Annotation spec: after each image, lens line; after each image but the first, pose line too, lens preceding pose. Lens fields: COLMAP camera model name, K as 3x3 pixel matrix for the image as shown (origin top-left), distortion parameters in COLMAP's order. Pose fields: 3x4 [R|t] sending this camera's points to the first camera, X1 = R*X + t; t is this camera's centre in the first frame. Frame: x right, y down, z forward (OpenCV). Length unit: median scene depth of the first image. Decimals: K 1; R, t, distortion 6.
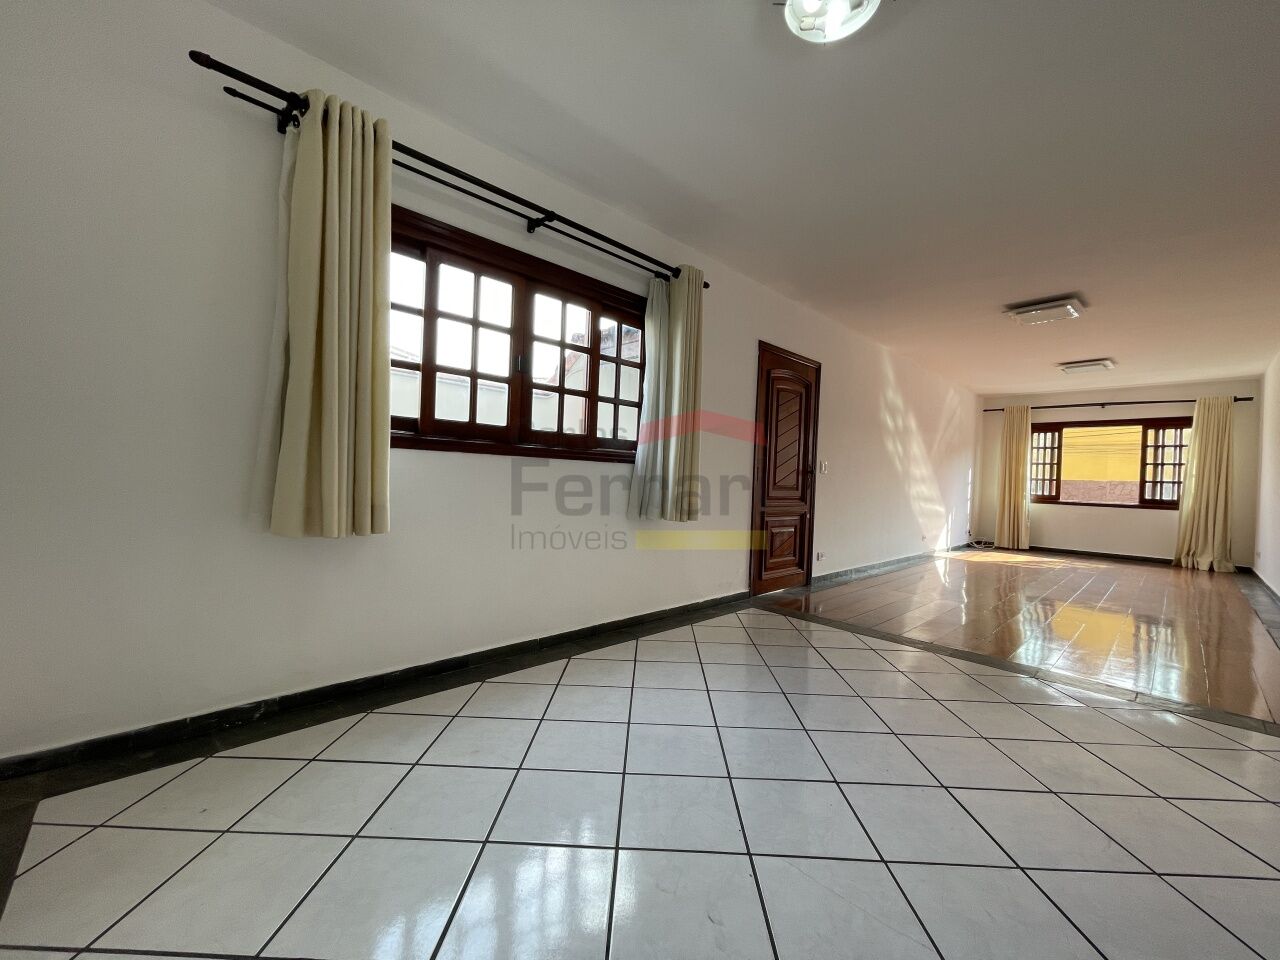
lens RADIAL K [[521.0, 0, 640.0], [0, 521.0, 480.0], [0, 0, 1]] dist [0.002337, 0.000260]
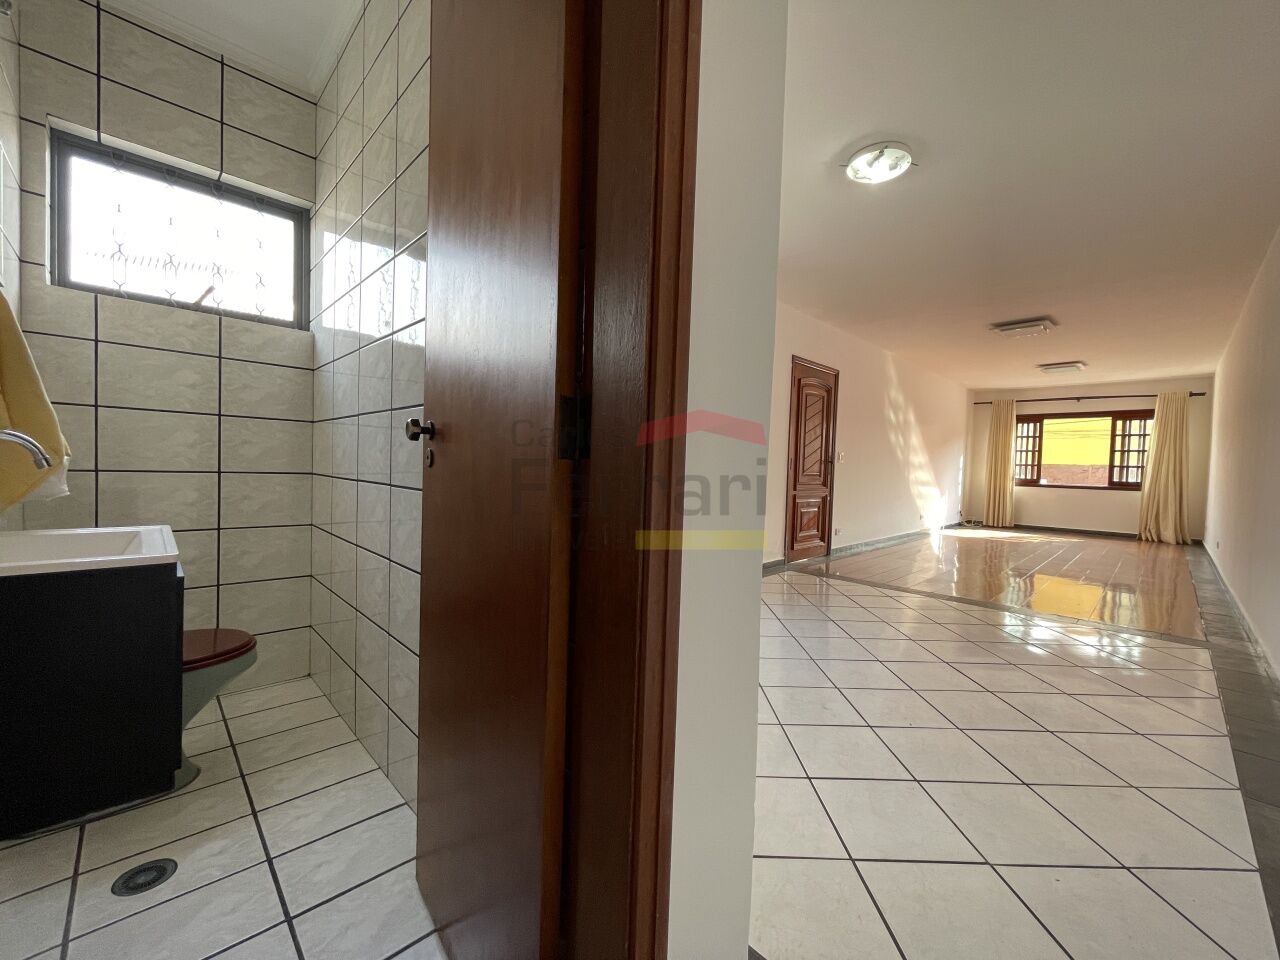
lens RADIAL K [[521.0, 0, 640.0], [0, 521.0, 480.0], [0, 0, 1]] dist [0.002337, 0.000260]
pose [[0.999879, -0.008837, 0.012769, -0.084522], [0.008516, 0.999651, 0.025013, -0.004558], [-0.012986, -0.024901, 0.999606, -0.130936]]
